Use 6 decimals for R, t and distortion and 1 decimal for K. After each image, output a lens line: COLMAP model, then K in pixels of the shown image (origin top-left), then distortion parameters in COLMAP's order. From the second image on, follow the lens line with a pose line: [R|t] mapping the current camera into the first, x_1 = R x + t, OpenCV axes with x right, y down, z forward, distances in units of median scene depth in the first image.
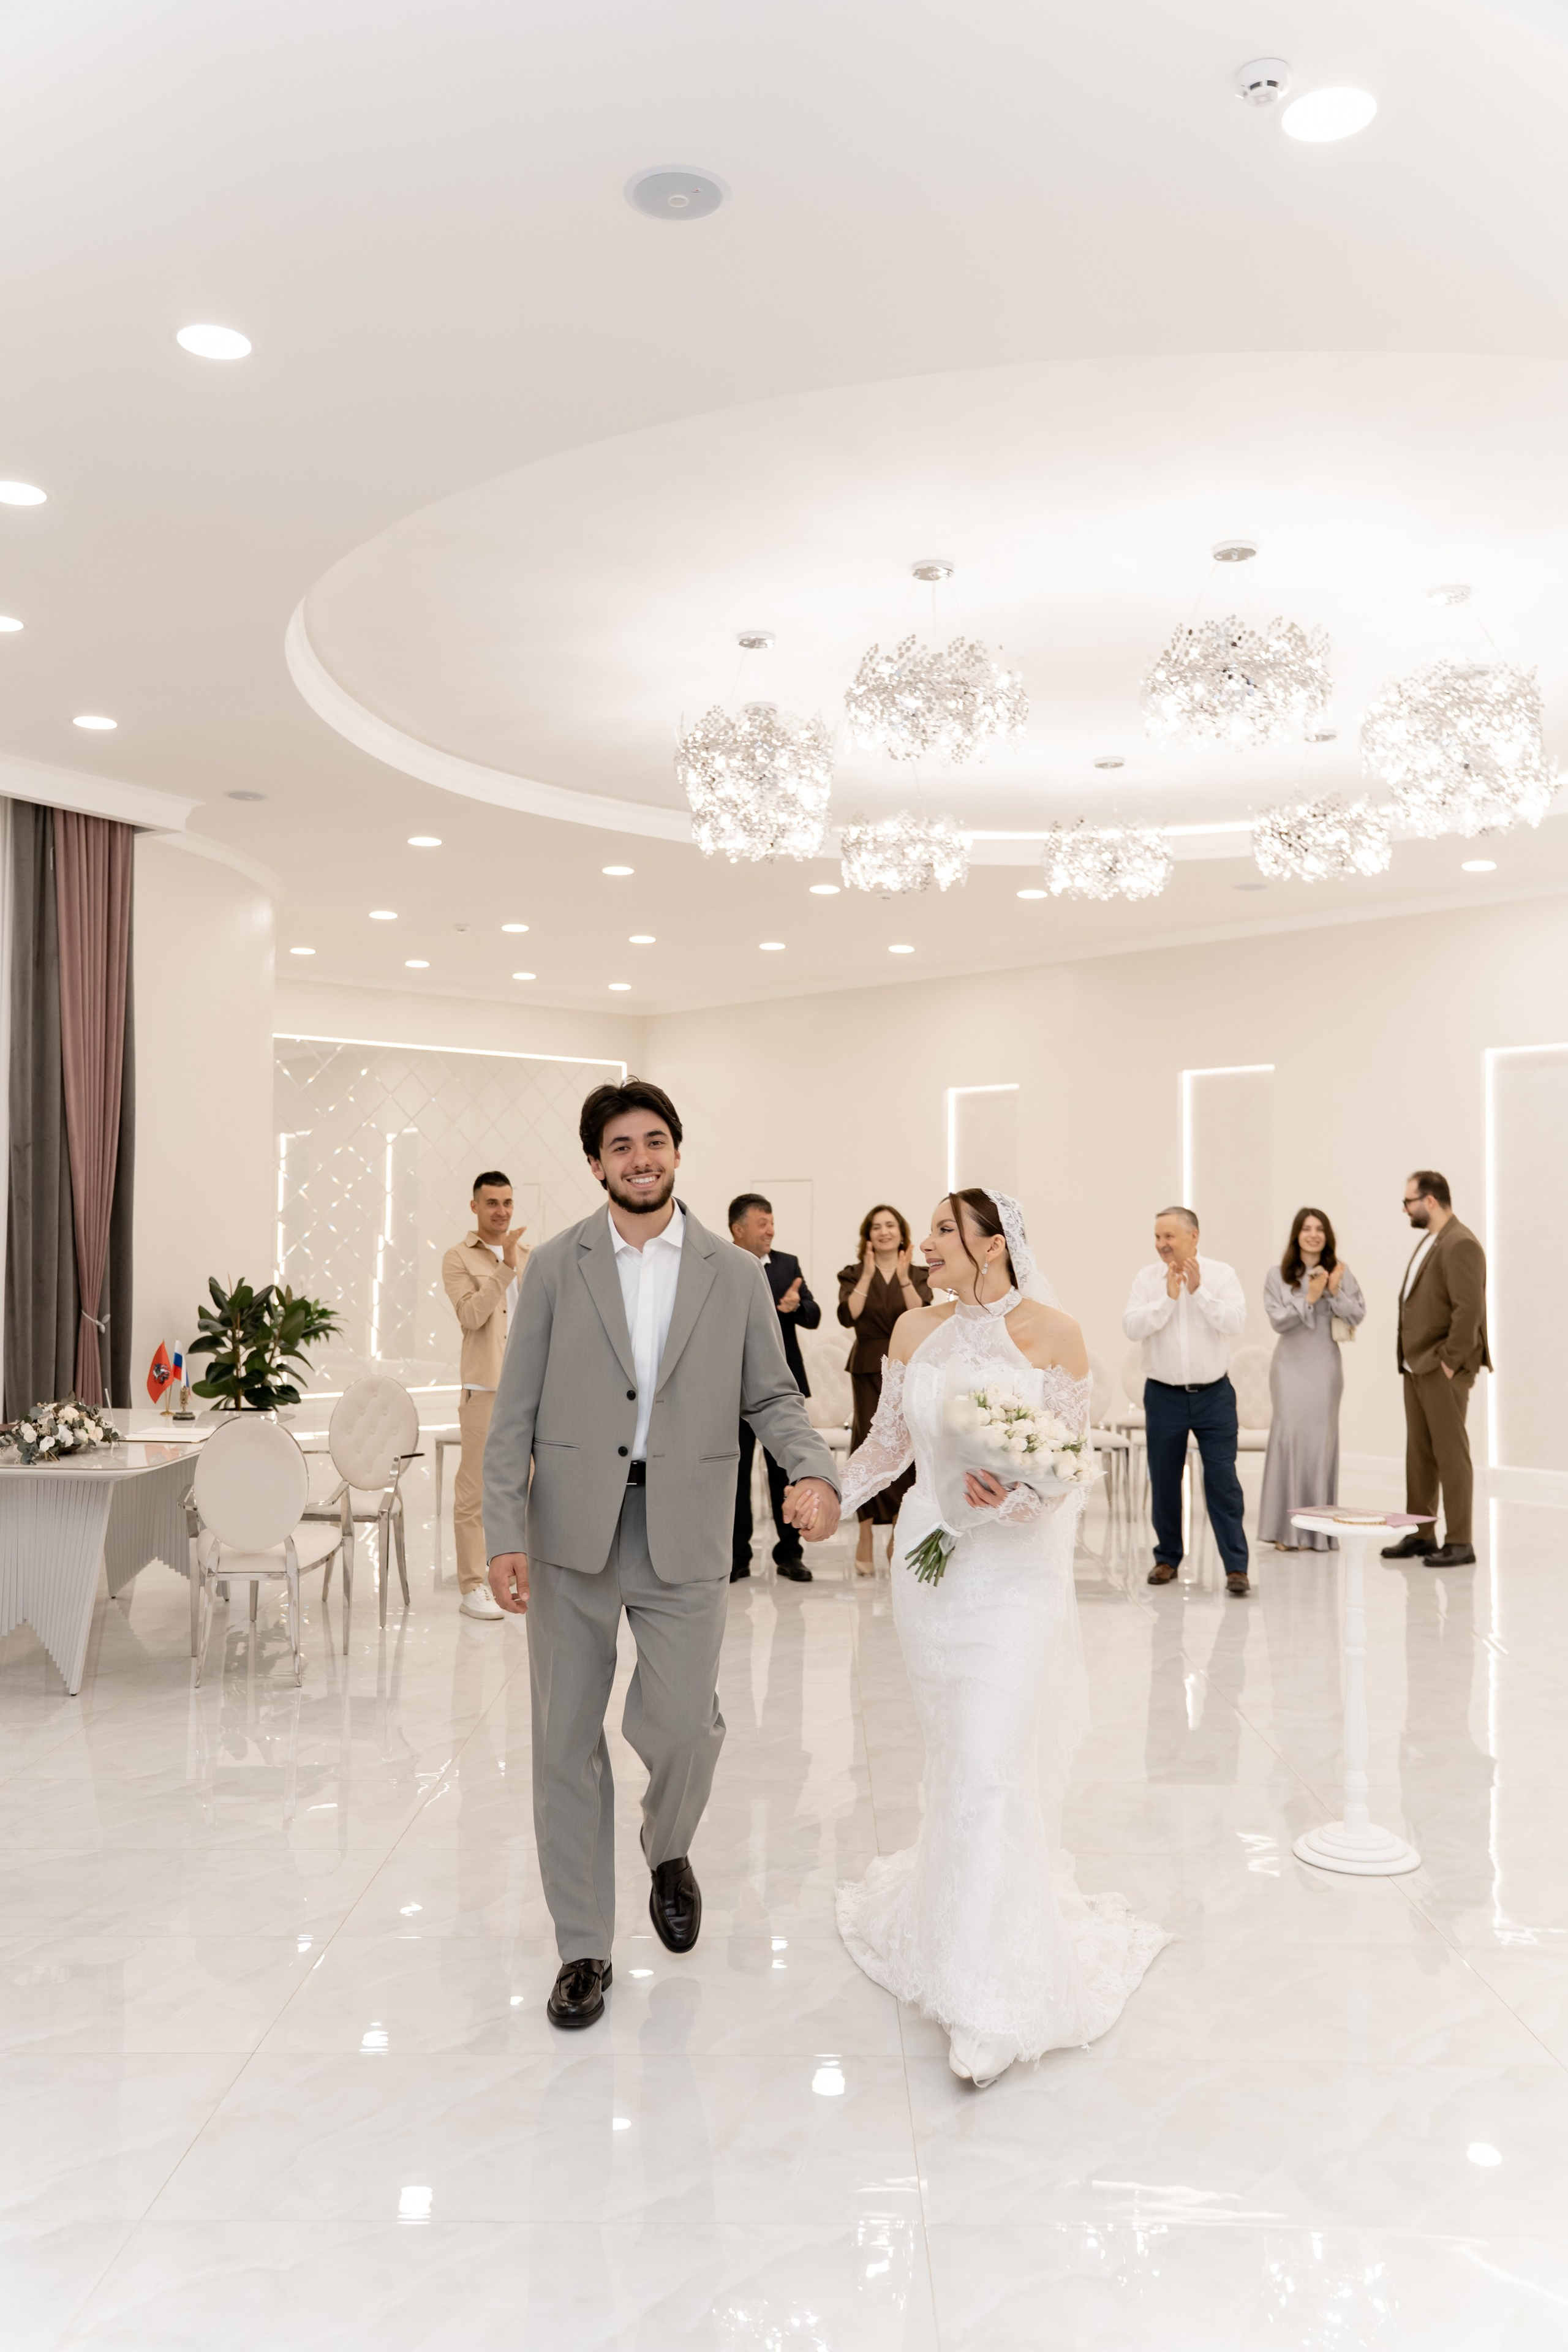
lens RADIAL K [[1874.8, 0, 784.0], [0, 1874.8, 1176.0], [0, 0, 1]] dist [0.003363, 0.005201]
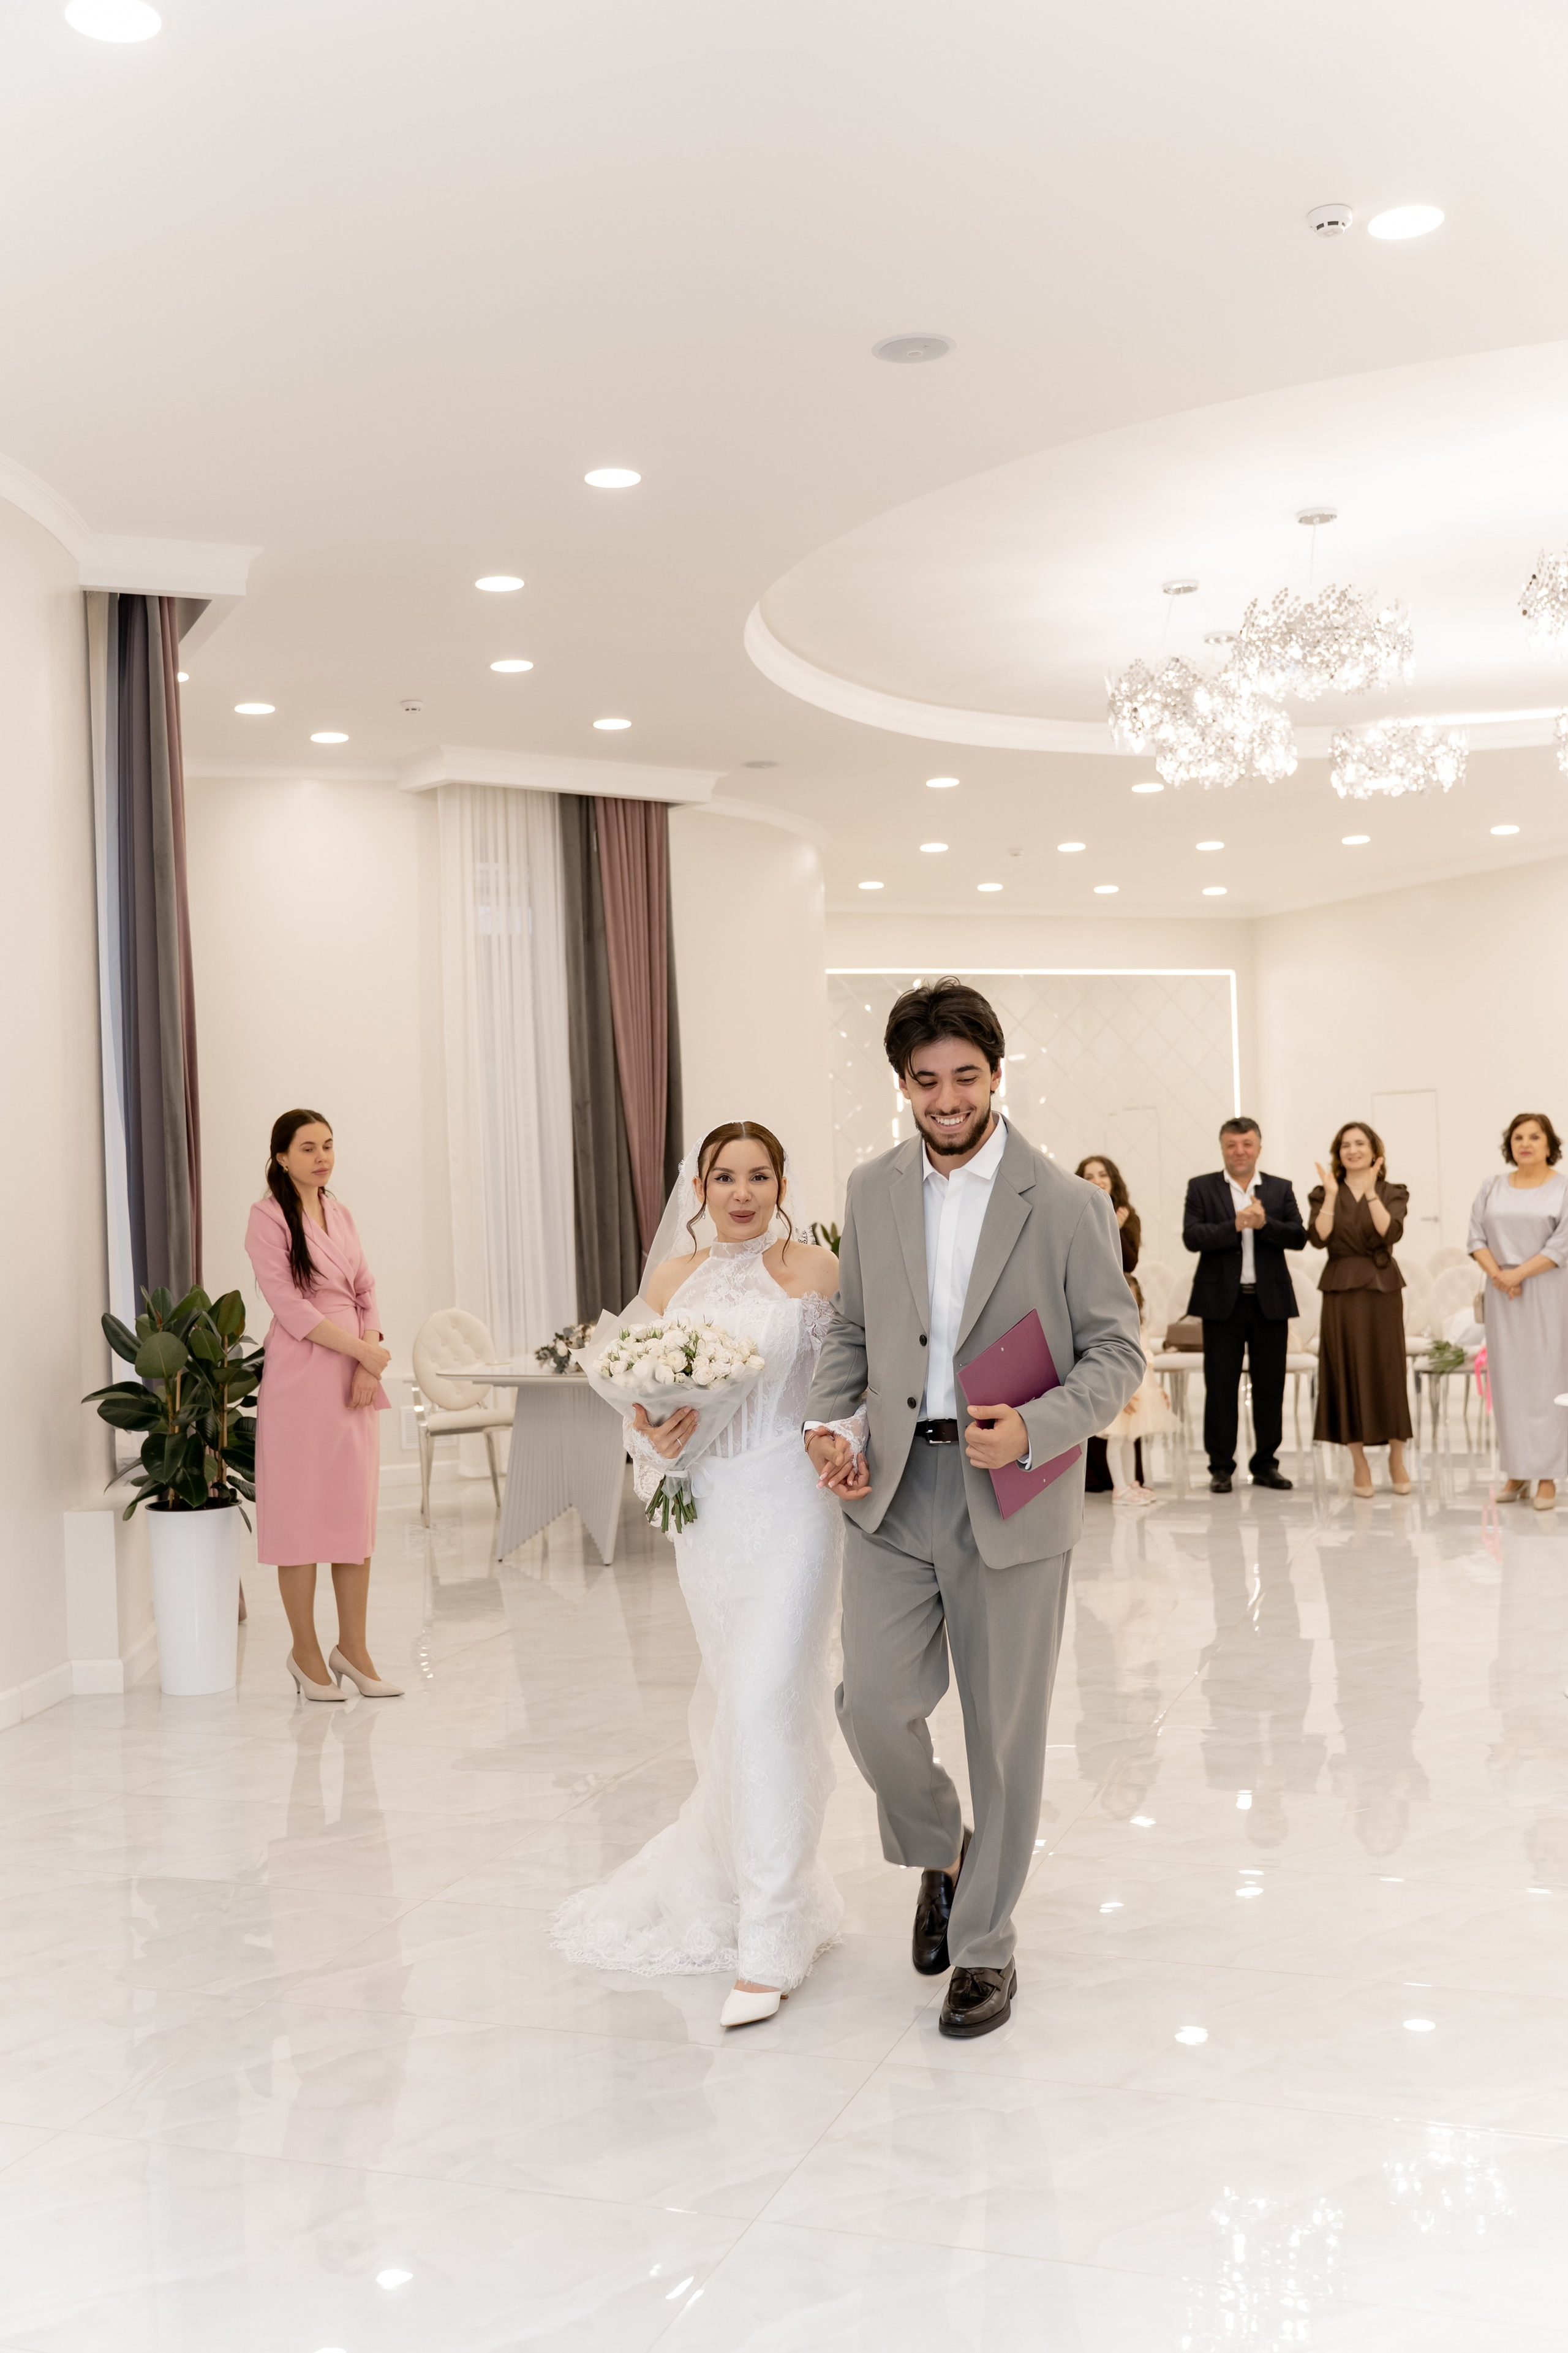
lens RADIAL K [[2207.8, 0, 784.0], [0, 2207.8, 1176.5], [0, 0, 1]] dist [-0.107731, -0.005339]
pose [[0.939449, -0.037734, -0.340605, 0.166156], [0.050869, 0.998263, 0.029713, -0.006538], [0.338893, -0.045240, 0.939737, -0.210762]]
